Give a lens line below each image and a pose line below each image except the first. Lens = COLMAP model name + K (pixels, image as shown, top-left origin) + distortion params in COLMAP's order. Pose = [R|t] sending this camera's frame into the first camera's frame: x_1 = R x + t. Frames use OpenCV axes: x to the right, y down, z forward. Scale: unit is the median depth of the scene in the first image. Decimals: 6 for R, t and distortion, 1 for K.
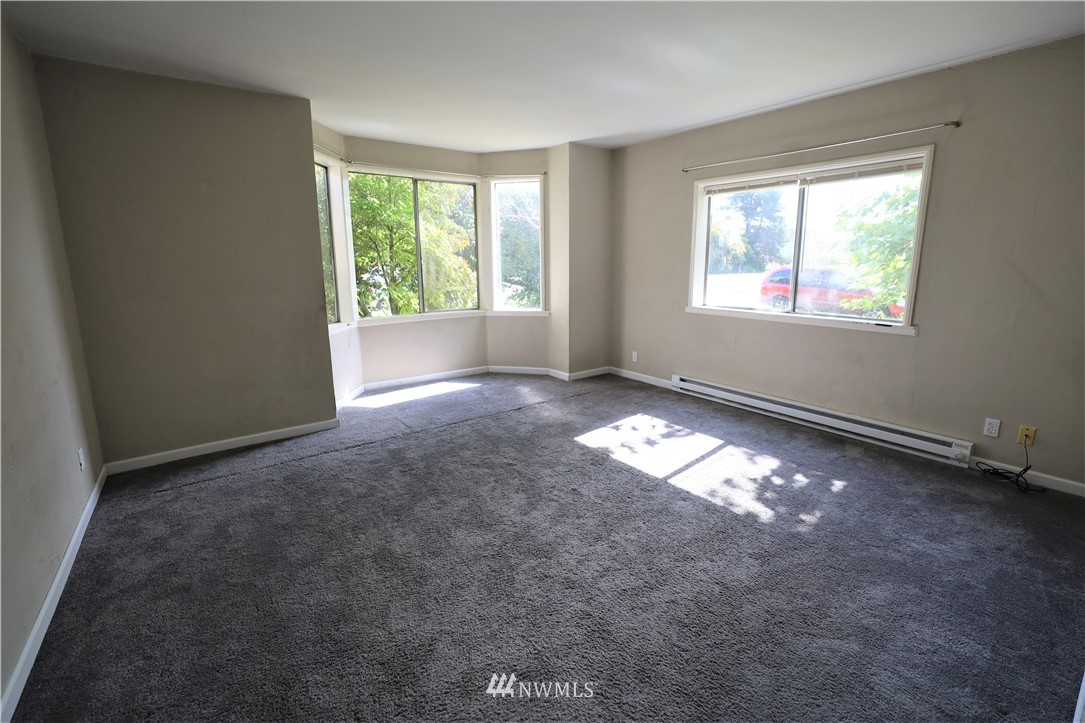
lens RADIAL K [[476.3, 0, 545.1], [0, 476.3, 339.0], [0, 0, 1]] dist [0.105638, -0.000005]
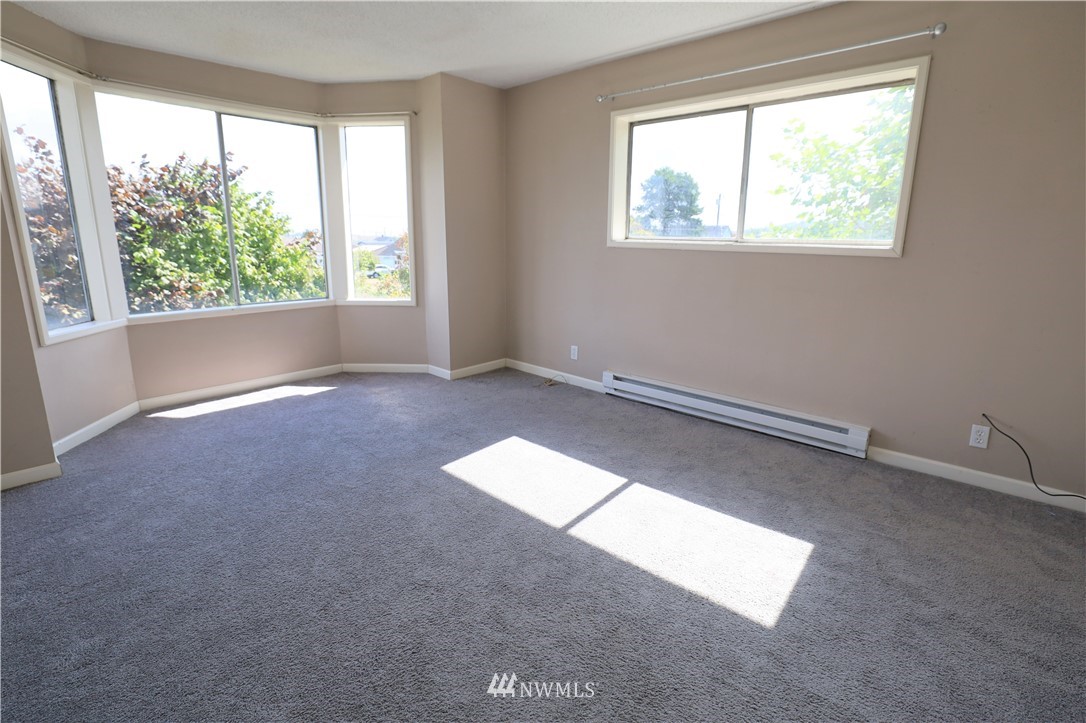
lens RADIAL K [[476.8, 0, 545.6], [0, 476.8, 339.0], [0, 0, 1]] dist [0.105638, -0.000005]
pose [[0.970575, -0.015082, 0.240327, 0.016847], [0.012180, 0.999834, 0.013554, 0.011470], [-0.240491, -0.010228, 0.970597, 0.222267]]
